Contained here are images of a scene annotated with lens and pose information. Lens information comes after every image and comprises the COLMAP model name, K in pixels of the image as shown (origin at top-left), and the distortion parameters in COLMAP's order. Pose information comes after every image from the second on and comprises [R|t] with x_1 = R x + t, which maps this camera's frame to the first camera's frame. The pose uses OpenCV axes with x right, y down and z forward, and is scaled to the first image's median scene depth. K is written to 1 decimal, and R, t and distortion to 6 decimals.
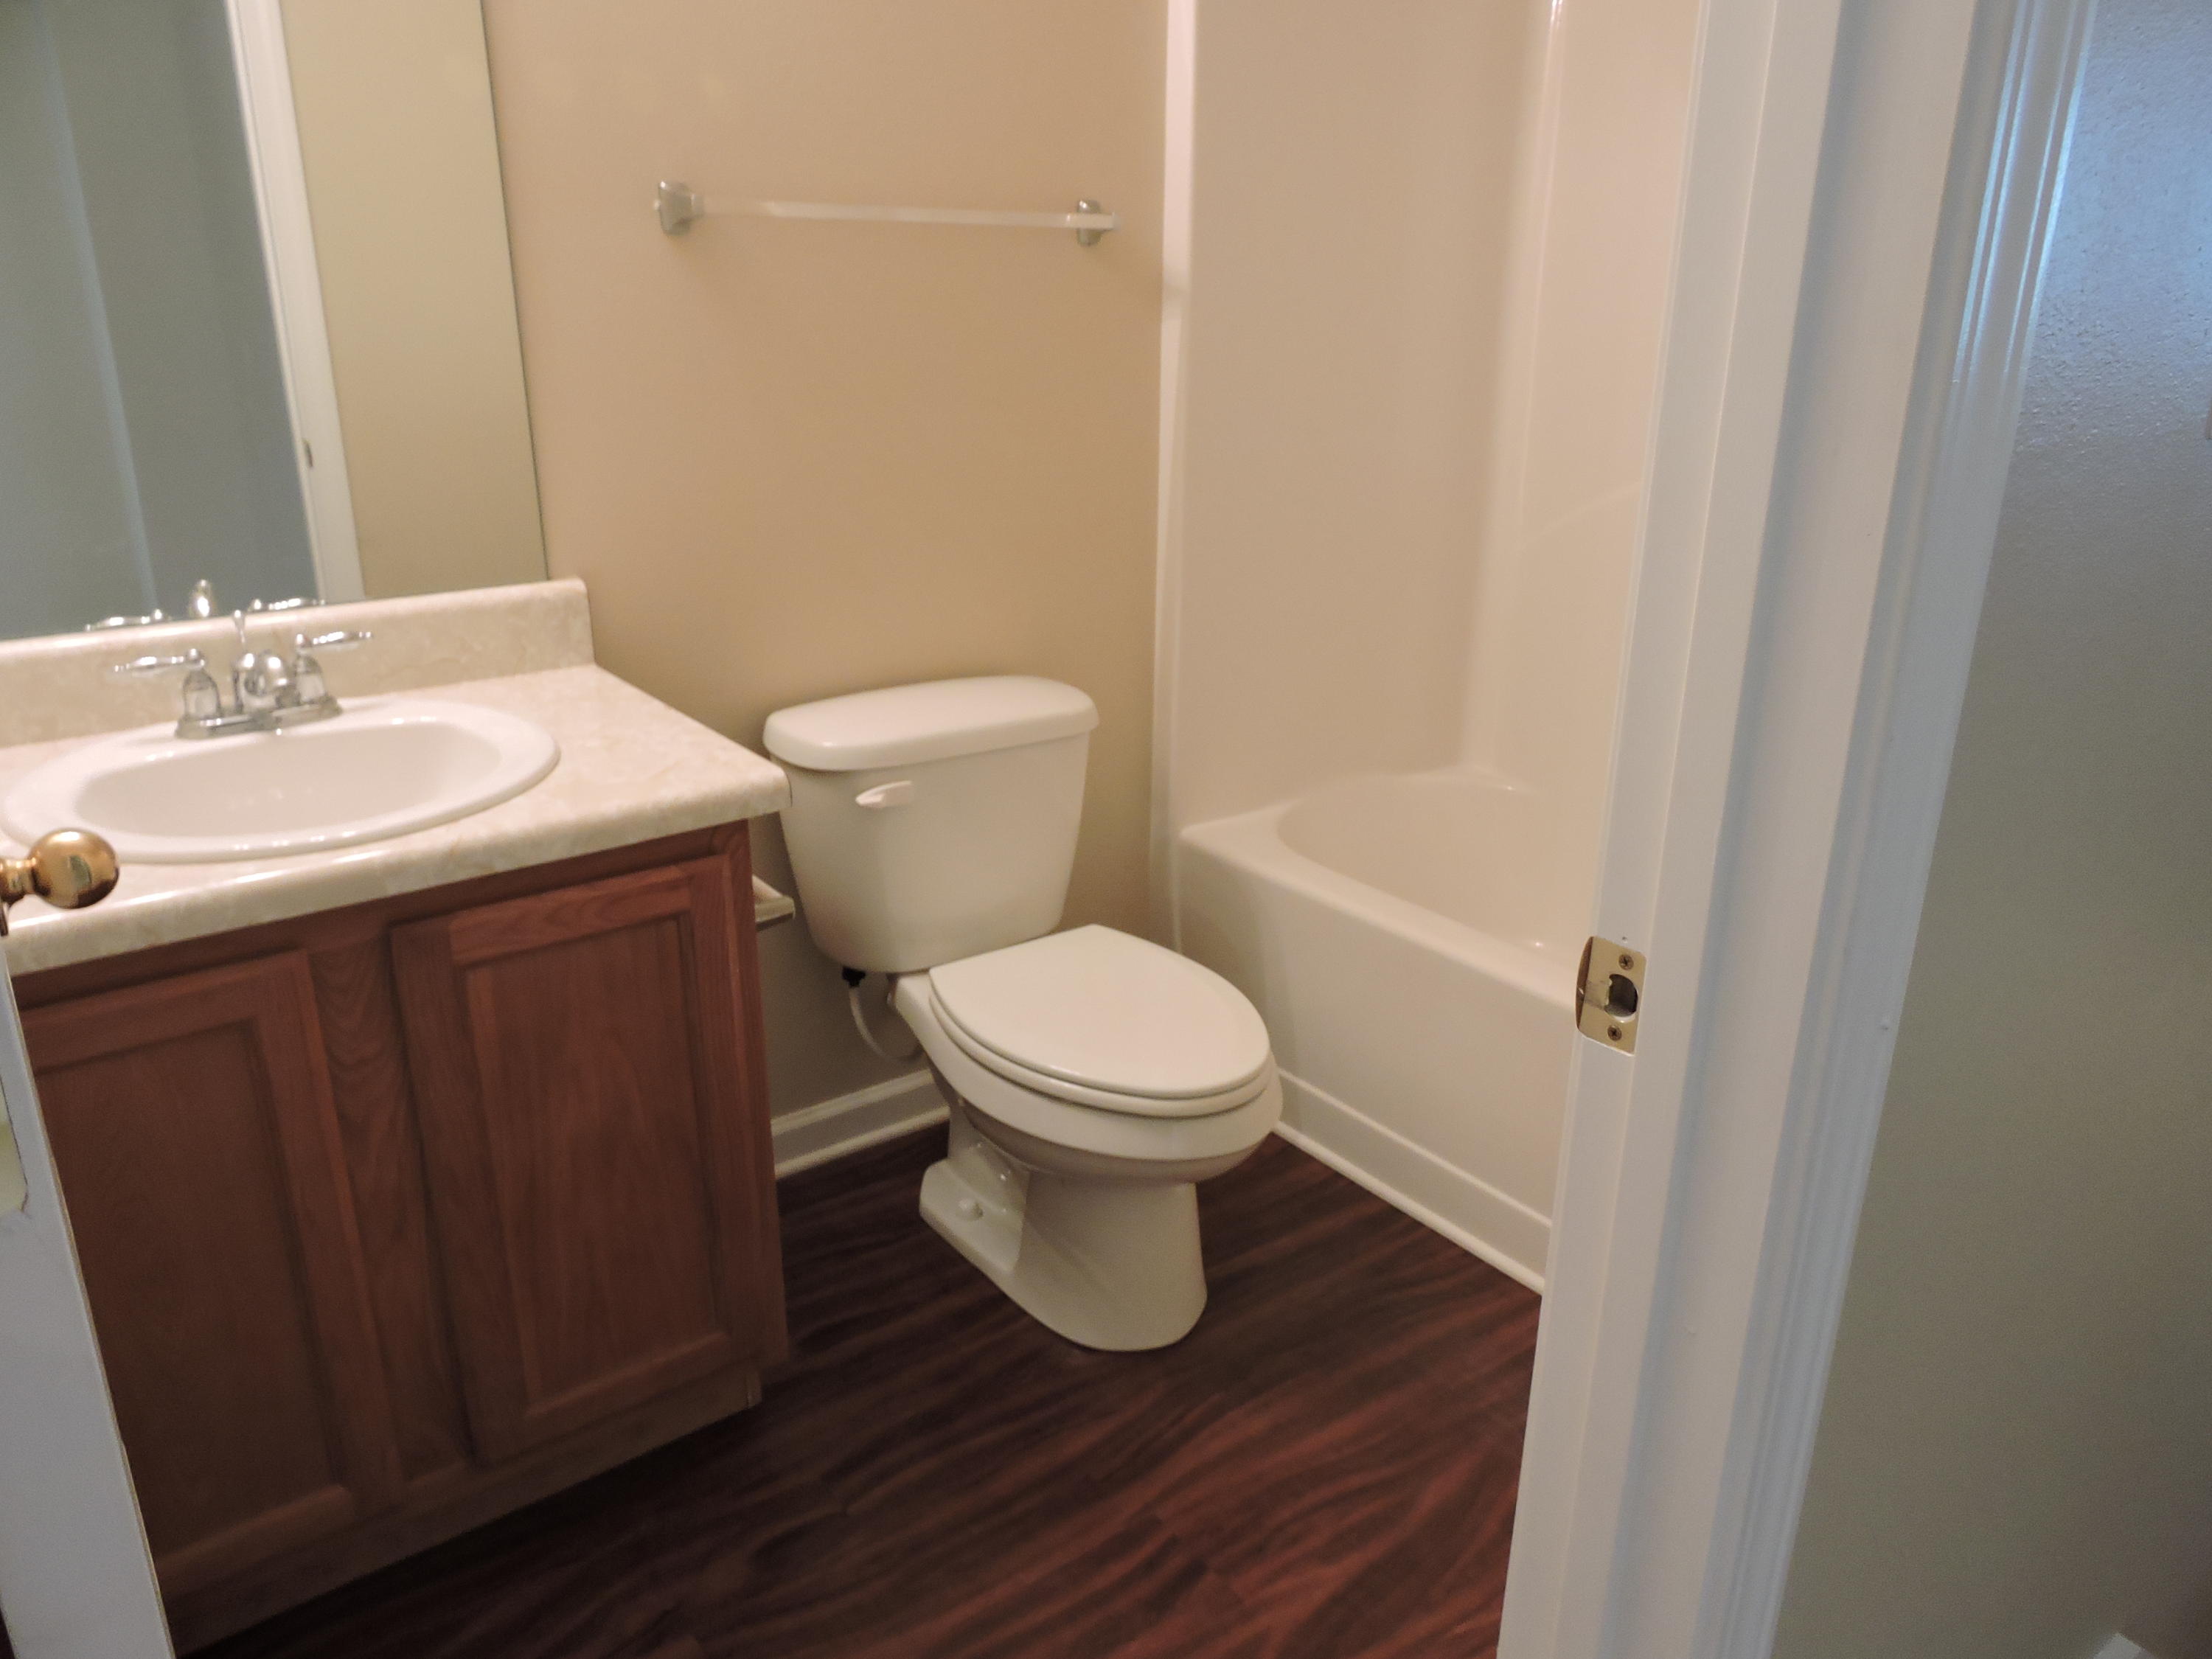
lens RADIAL K [[1578.9, 0, 1097.5], [0, 1578.9, 829.5], [0, 0, 1]] dist [0.002418, -0.004698]
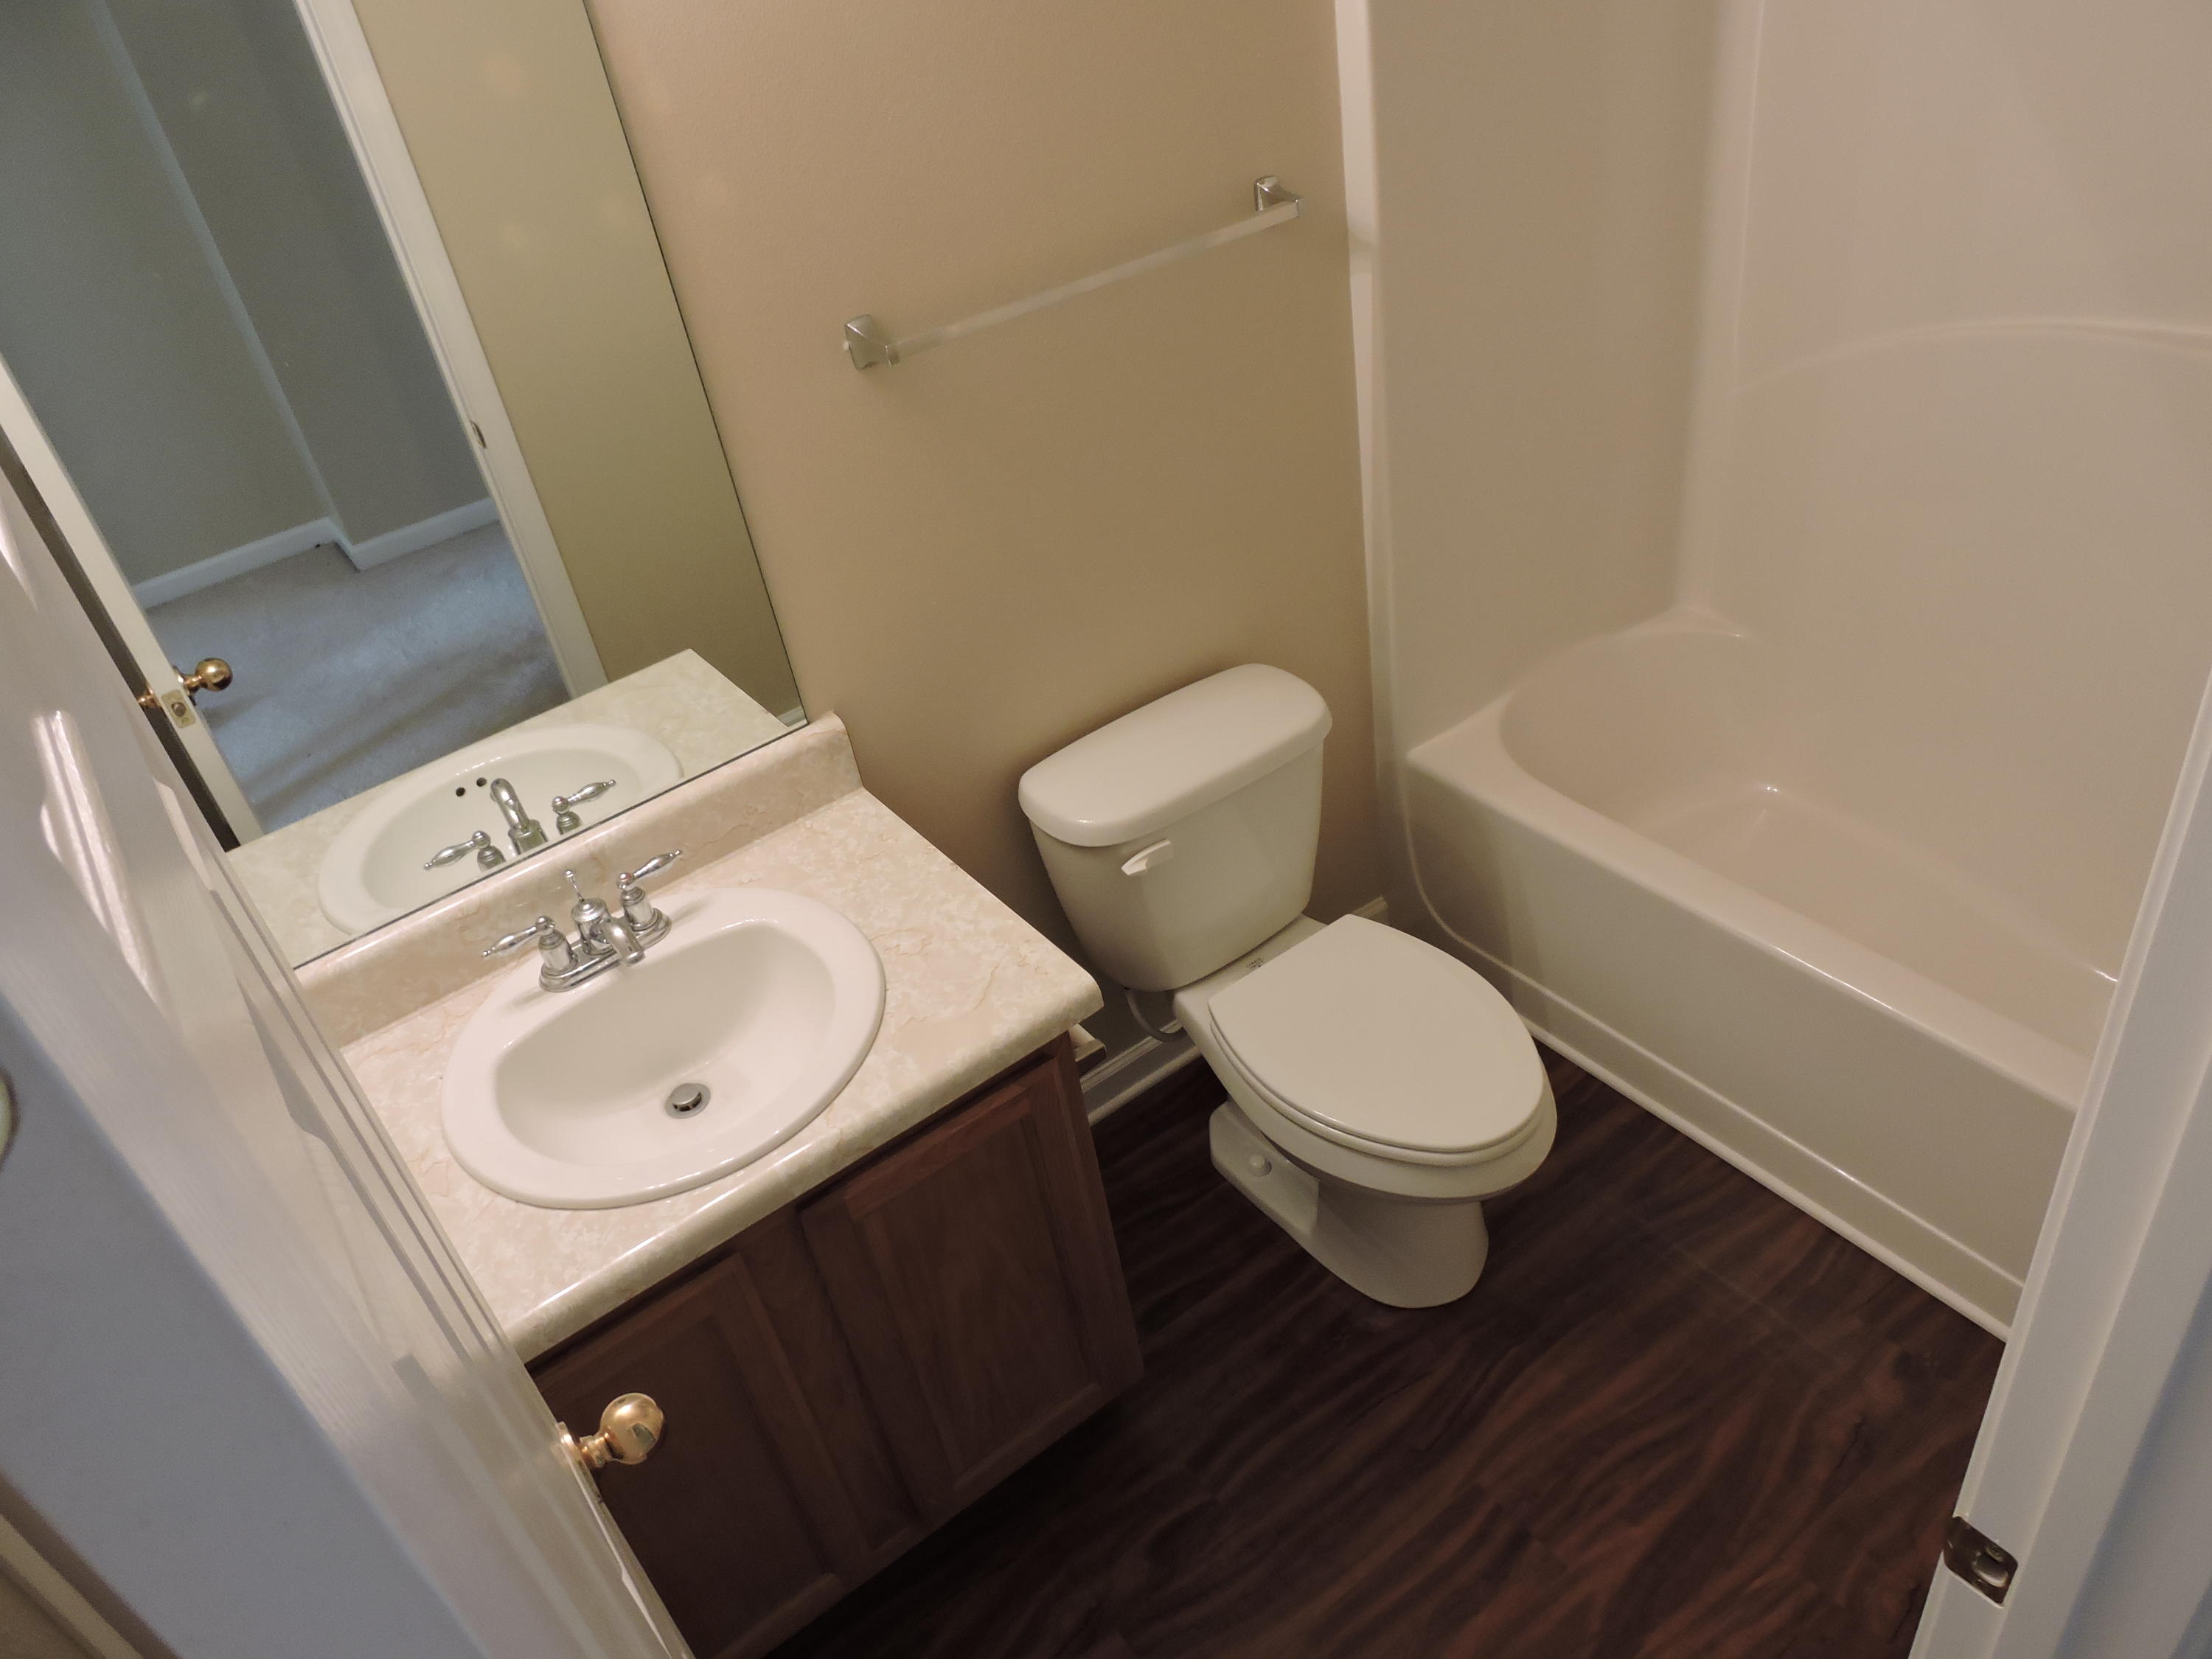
lens RADIAL K [[1578.9, 0, 1100.1], [0, 1578.9, 841.4], [0, 0, 1]] dist [0.002418, -0.004698]
pose [[0.987689, -0.114637, -0.106433, -0.058132], [0.139905, 0.951719, 0.273237, -0.360555], [0.069971, -0.284764, 0.956041, -0.006140]]
